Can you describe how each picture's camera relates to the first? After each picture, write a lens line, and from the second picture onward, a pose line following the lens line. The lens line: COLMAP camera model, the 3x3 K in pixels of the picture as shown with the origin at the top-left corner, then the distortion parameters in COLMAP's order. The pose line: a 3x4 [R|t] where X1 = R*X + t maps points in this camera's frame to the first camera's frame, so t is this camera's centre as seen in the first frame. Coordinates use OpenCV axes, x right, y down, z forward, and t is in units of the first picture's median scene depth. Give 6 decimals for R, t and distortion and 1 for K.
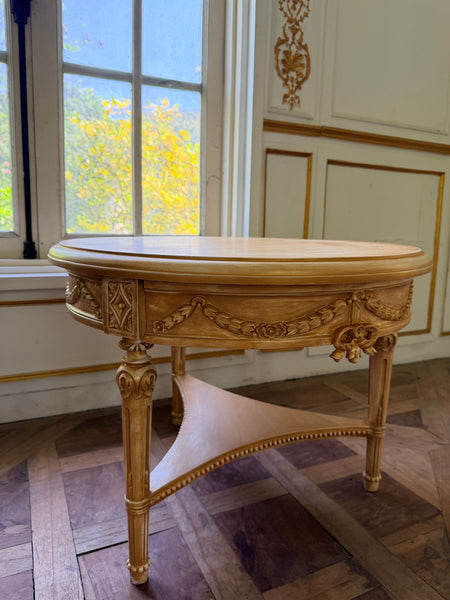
lens RADIAL K [[440.0, 0, 228.0], [0, 440.0, 297.2], [0, 0, 1]] dist [-0.006950, -0.017296]
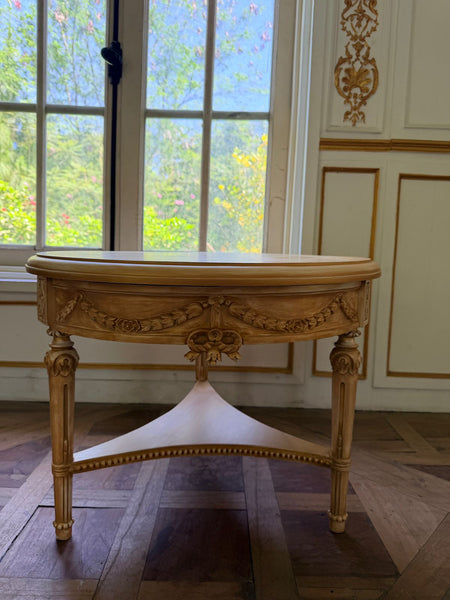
lens RADIAL K [[440.0, 0, 223.6], [0, 440.0, 290.5], [0, 0, 1]] dist [-0.006950, -0.017296]
pose [[0.904099, 0.044260, -0.425025, 0.477813], [-0.076335, 0.995351, -0.058727, 0.020703], [0.420450, 0.085539, 0.903274, 0.051222]]
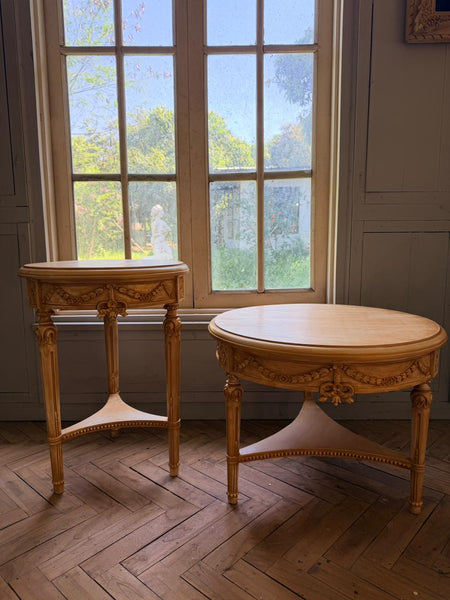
lens RADIAL K [[440.0, 0, 218.8], [0, 440.0, 291.4], [0, 0, 1]] dist [-0.006950, -0.017296]
pose [[0.812151, 0.053104, -0.581026, 0.576298], [-0.080964, 0.996472, -0.022096, -0.142272], [0.577803, 0.064987, 0.813585, -0.441516]]
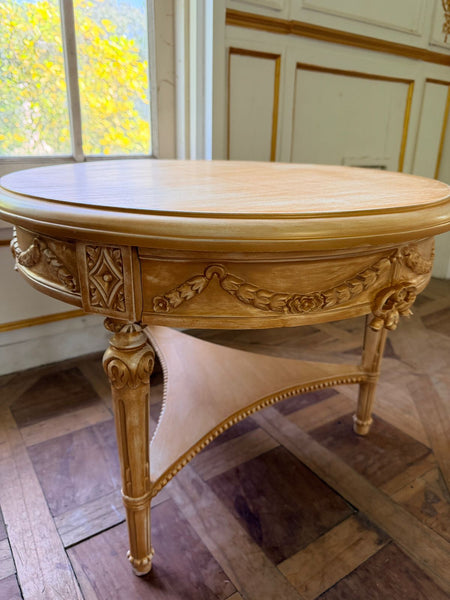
lens RADIAL K [[440.0, 0, 226.2], [0, 440.0, 300.5], [0, 0, 1]] dist [-0.006950, -0.017296]
pose [[0.988200, -0.054015, 0.143327, -0.096521], [0.023811, 0.978554, 0.204609, -0.057681], [-0.151305, -0.198782, 0.968294, 0.152230]]
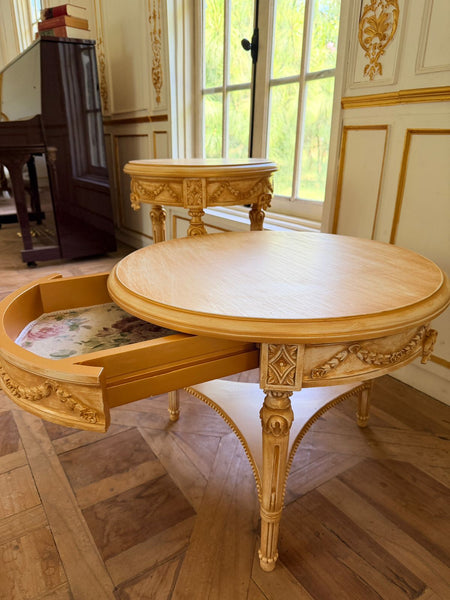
lens RADIAL K [[440.0, 0, 223.7], [0, 440.0, 297.9], [0, 0, 1]] dist [-0.006950, -0.017296]
pose [[0.132322, 0.313532, -0.940313, 1.741458], [-0.151962, 0.943857, 0.293329, -0.326251], [0.979489, 0.104078, 0.172538, 0.880298]]
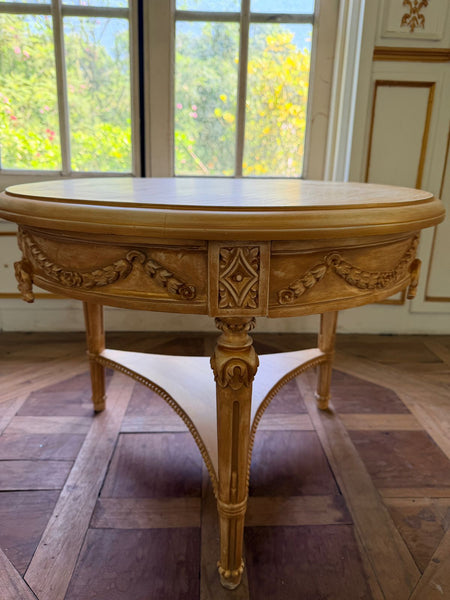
lens RADIAL K [[440.0, 0, 220.7], [0, 440.0, 302.2], [0, 0, 1]] dist [-0.006950, -0.017296]
pose [[0.915153, 0.115431, -0.386227, 0.295504], [-0.062825, 0.987258, 0.146199, 0.005358], [0.398182, -0.109530, 0.910744, -0.010294]]
